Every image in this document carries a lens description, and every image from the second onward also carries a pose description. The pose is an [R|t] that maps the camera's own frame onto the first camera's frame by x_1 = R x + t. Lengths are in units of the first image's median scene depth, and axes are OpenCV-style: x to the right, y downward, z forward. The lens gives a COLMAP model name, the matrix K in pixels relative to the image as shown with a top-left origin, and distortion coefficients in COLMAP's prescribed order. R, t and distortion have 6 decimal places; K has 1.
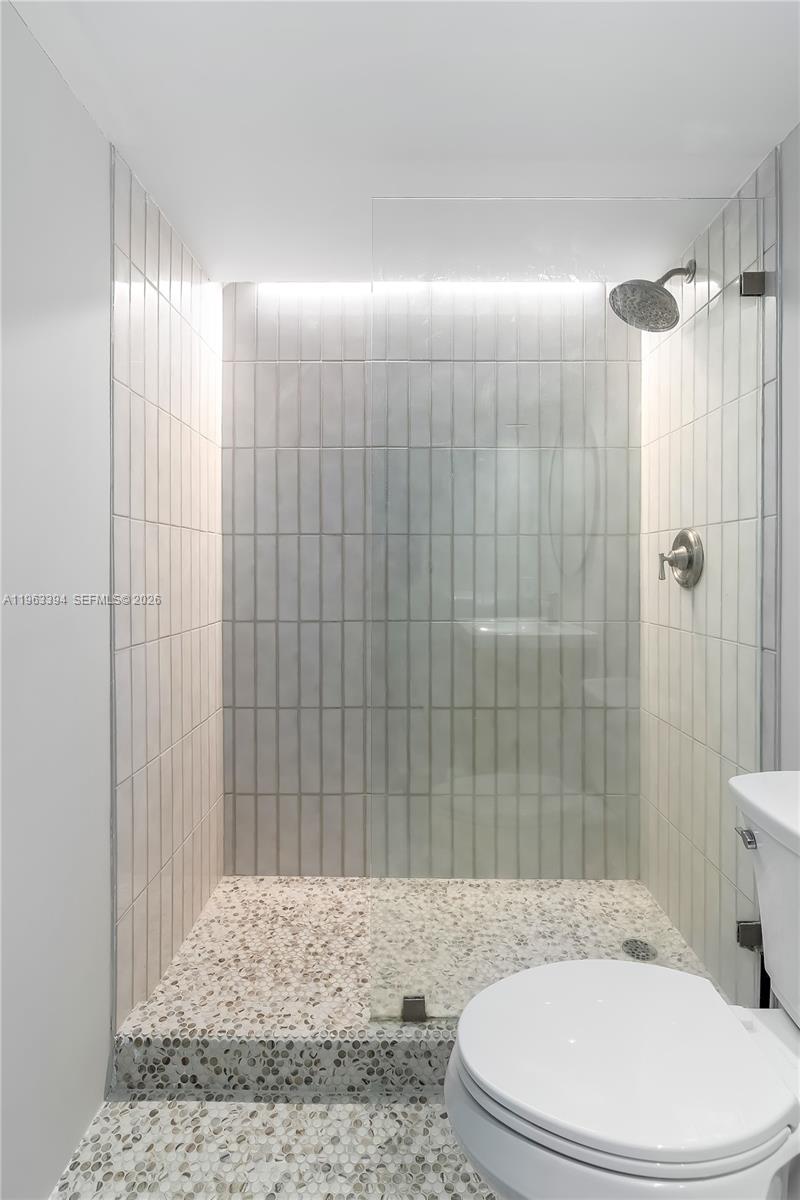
lens RADIAL K [[598.8, 0, 395.2], [0, 598.8, 571.4], [0, 0, 1]] dist [-0.000240, 0.001048]
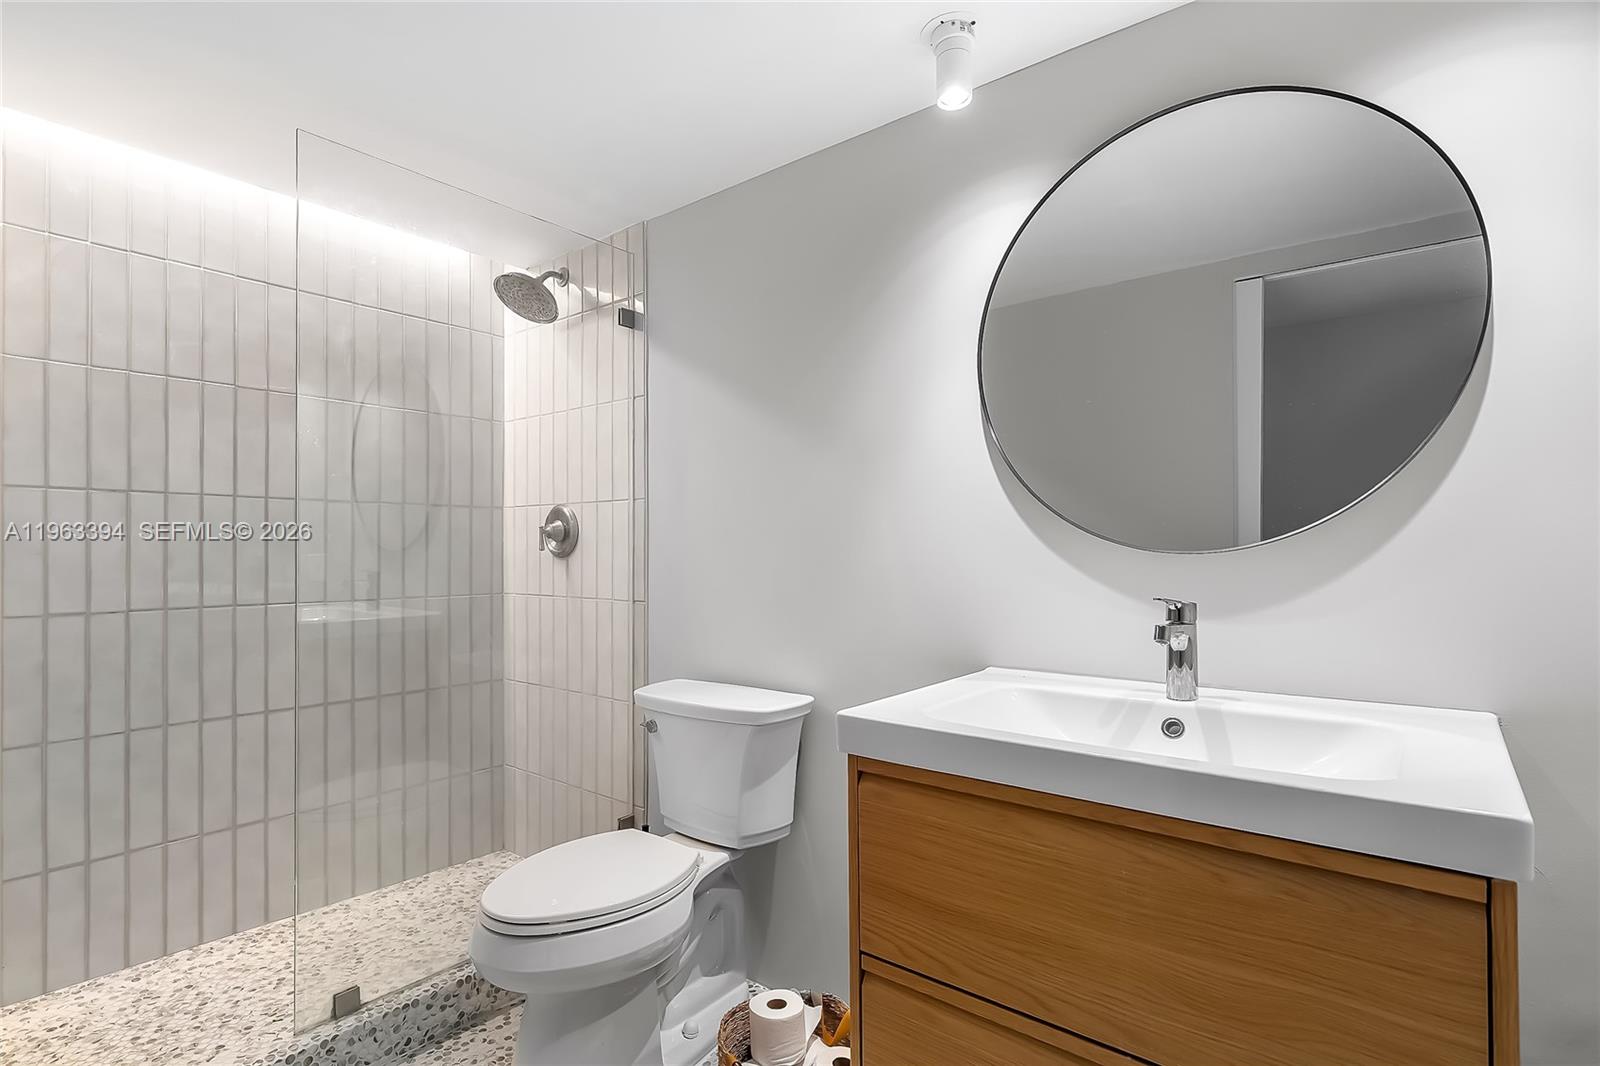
lens RADIAL K [[798.4, 0, 800.0], [0, 798.4, 533.0], [0, 0, 1]] dist [-0.000240, 0.001048]
pose [[0.619644, 0.014716, 0.784745, -0.358978], [0.004571, 0.999740, -0.022357, 0.014773], [-0.784869, 0.017441, 0.619416, -0.243199]]
